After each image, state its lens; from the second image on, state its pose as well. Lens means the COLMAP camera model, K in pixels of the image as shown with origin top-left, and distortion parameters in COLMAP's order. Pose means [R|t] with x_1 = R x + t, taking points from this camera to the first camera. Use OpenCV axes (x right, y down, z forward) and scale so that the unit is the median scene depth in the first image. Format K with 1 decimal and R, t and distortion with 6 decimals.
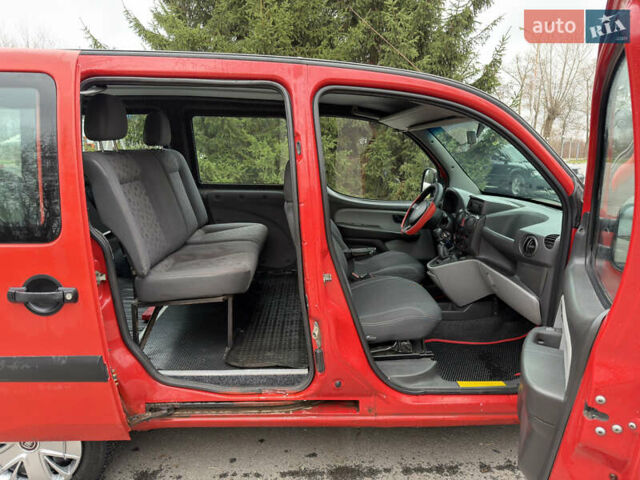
lens RADIAL K [[448.3, 0, 320.0], [0, 448.3, 240.0], [0, 0, 1]] dist [0.062006, -0.058429]
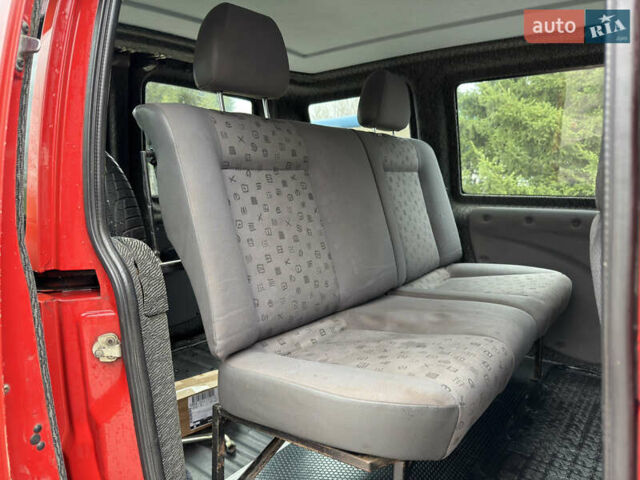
lens RADIAL K [[448.3, 0, 320.0], [0, 448.3, 240.0], [0, 0, 1]] dist [0.062006, -0.058429]
pose [[0.769176, 0.080868, -0.633899, -0.020163], [-0.124773, 0.991874, -0.024864, -0.030990], [0.626737, 0.098218, 0.773016, 0.513301]]
